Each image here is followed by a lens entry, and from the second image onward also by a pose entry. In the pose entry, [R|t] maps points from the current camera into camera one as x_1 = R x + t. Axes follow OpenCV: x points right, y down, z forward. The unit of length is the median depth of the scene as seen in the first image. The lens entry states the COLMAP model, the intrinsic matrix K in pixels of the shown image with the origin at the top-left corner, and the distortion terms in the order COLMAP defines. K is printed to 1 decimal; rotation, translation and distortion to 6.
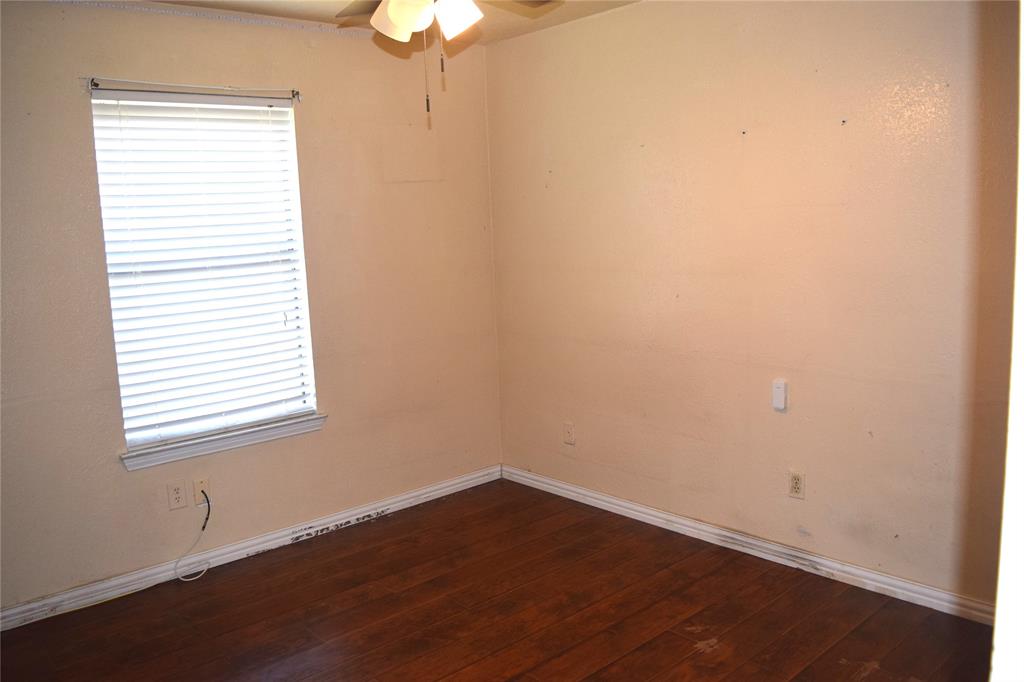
lens RADIAL K [[808.0, 0, 507.1], [0, 808.0, 341.4], [0, 0, 1]] dist [-0.090793, 0.016068]
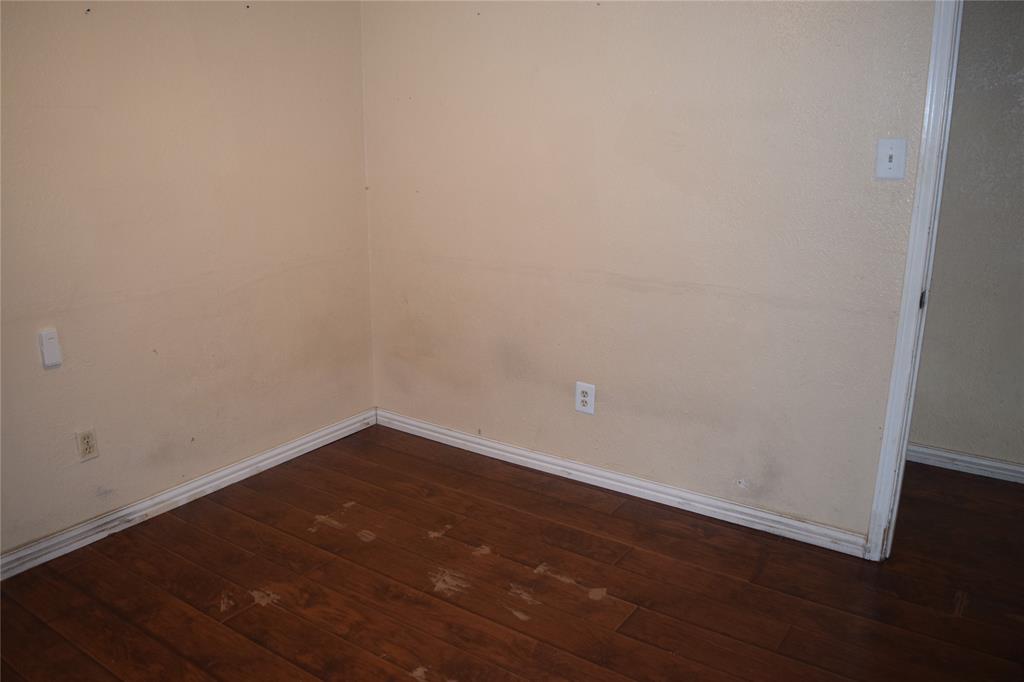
lens RADIAL K [[808.0, 0, 507.1], [0, 808.0, 341.4], [0, 0, 1]] dist [-0.090793, 0.016068]
pose [[-0.225586, -0.219592, 0.949152, -0.522019], [0.149155, 0.954995, 0.256394, -0.074492], [-0.962737, 0.199410, -0.182681, 0.726385]]
